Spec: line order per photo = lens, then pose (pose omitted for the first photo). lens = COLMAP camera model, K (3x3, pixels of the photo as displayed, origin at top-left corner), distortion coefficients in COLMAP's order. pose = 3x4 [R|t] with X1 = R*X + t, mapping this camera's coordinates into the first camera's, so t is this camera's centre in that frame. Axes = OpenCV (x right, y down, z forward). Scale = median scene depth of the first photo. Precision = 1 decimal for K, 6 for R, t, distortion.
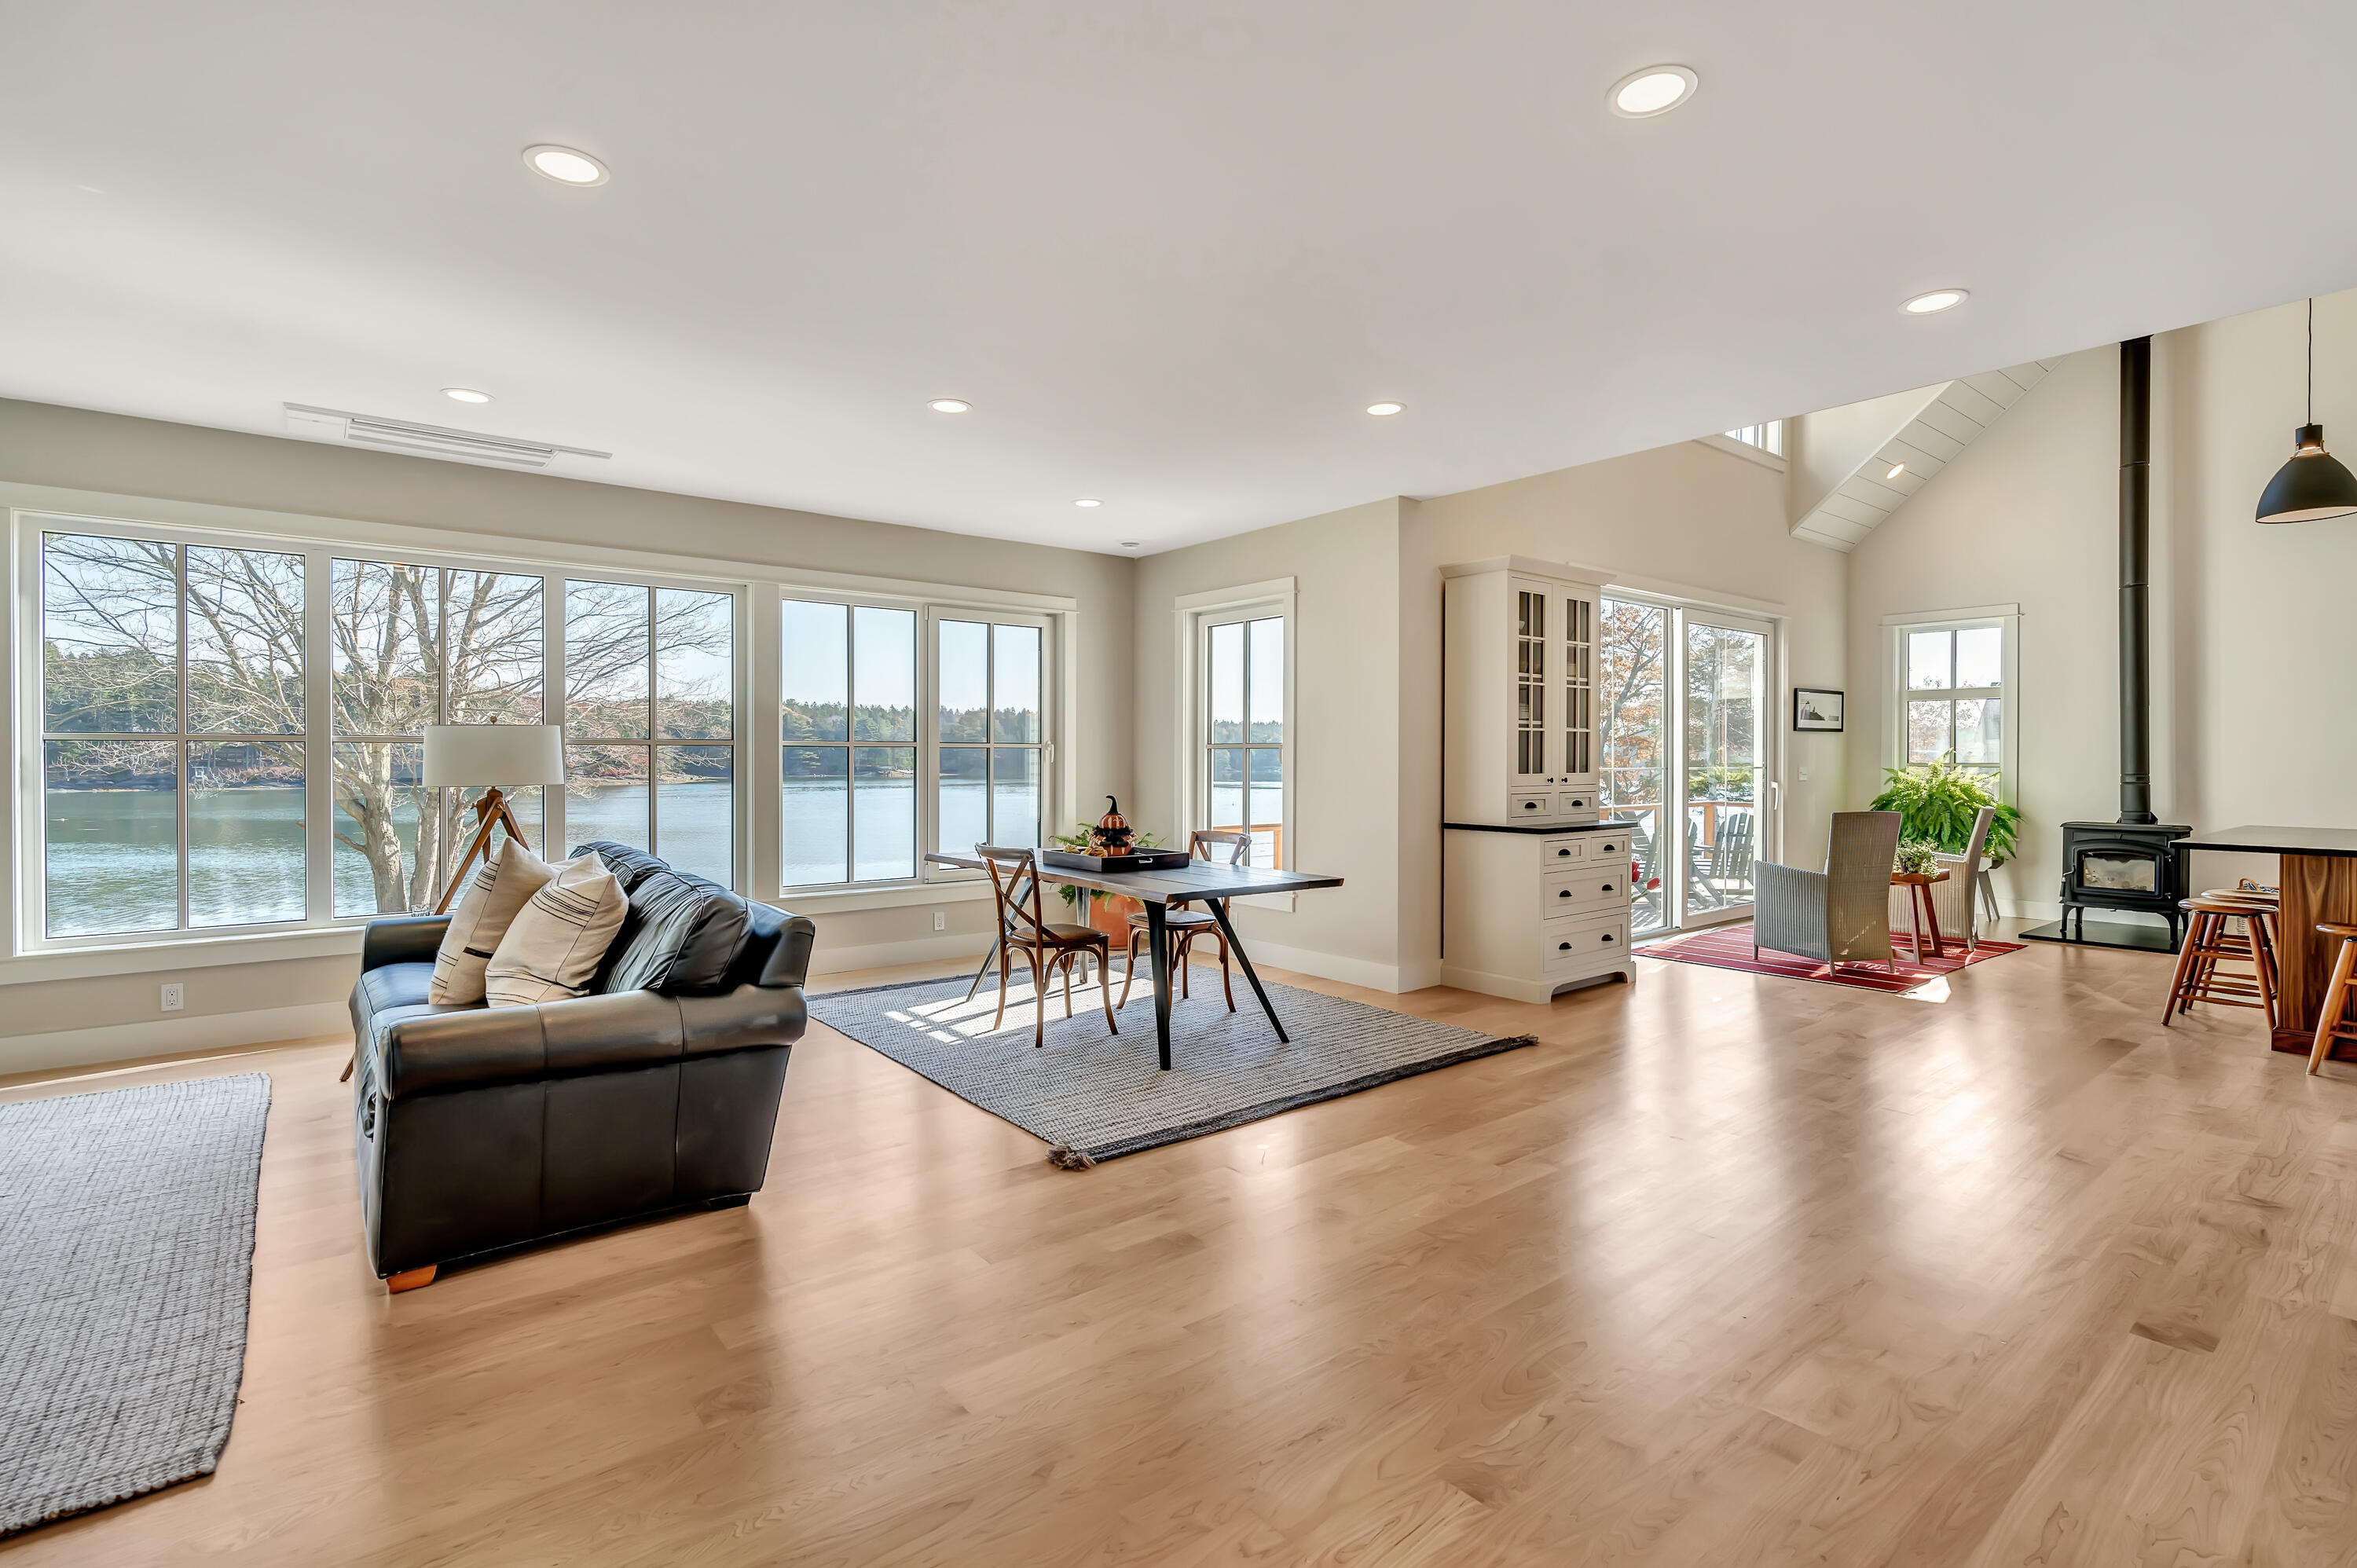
lens RADIAL K [[1100.4, 0, 1174.8], [0, 1100.4, 773.3], [0, 0, 1]] dist [0.000353, 0.000162]
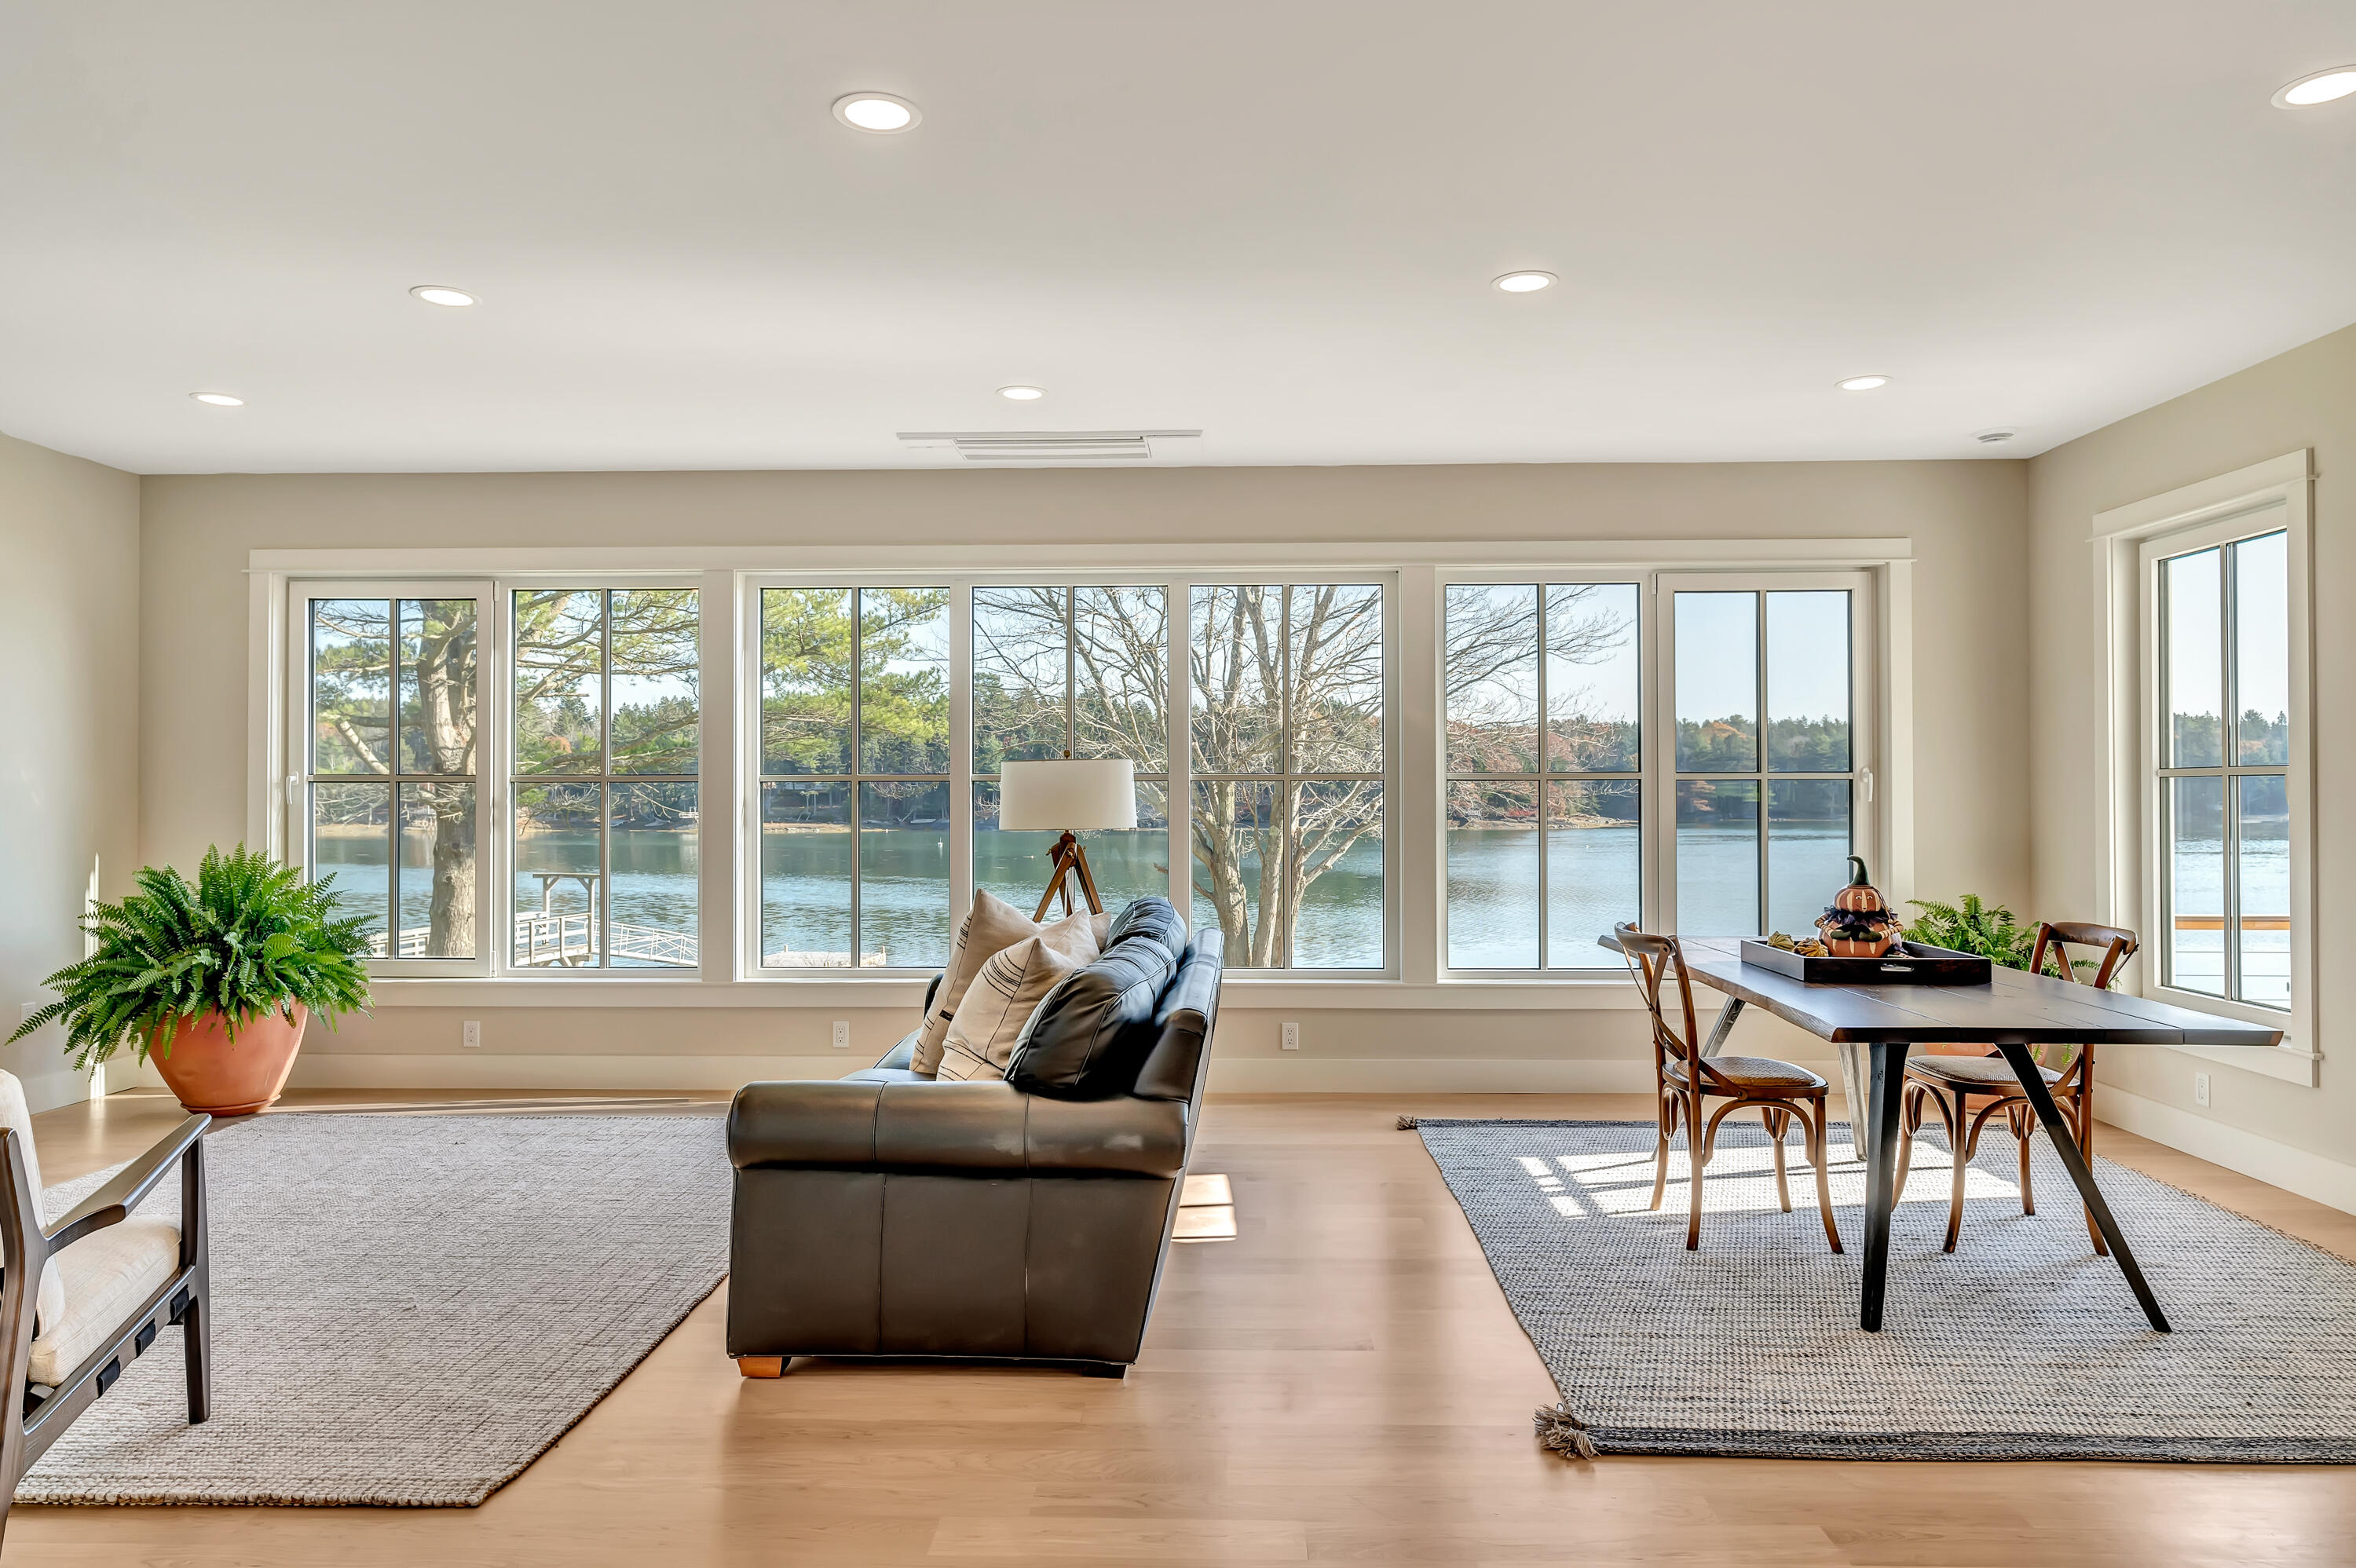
lens RADIAL K [[1480.6, 0, 1183.6], [0, 1480.6, 781.6], [0, 0, 1]] dist [-0.000137, 0.001714]
pose [[0.764236, -0.009301, -0.644869, 0.212862], [-0.005704, 0.999759, -0.021179, -0.001827], [0.644911, 0.019864, 0.764000, 0.155888]]
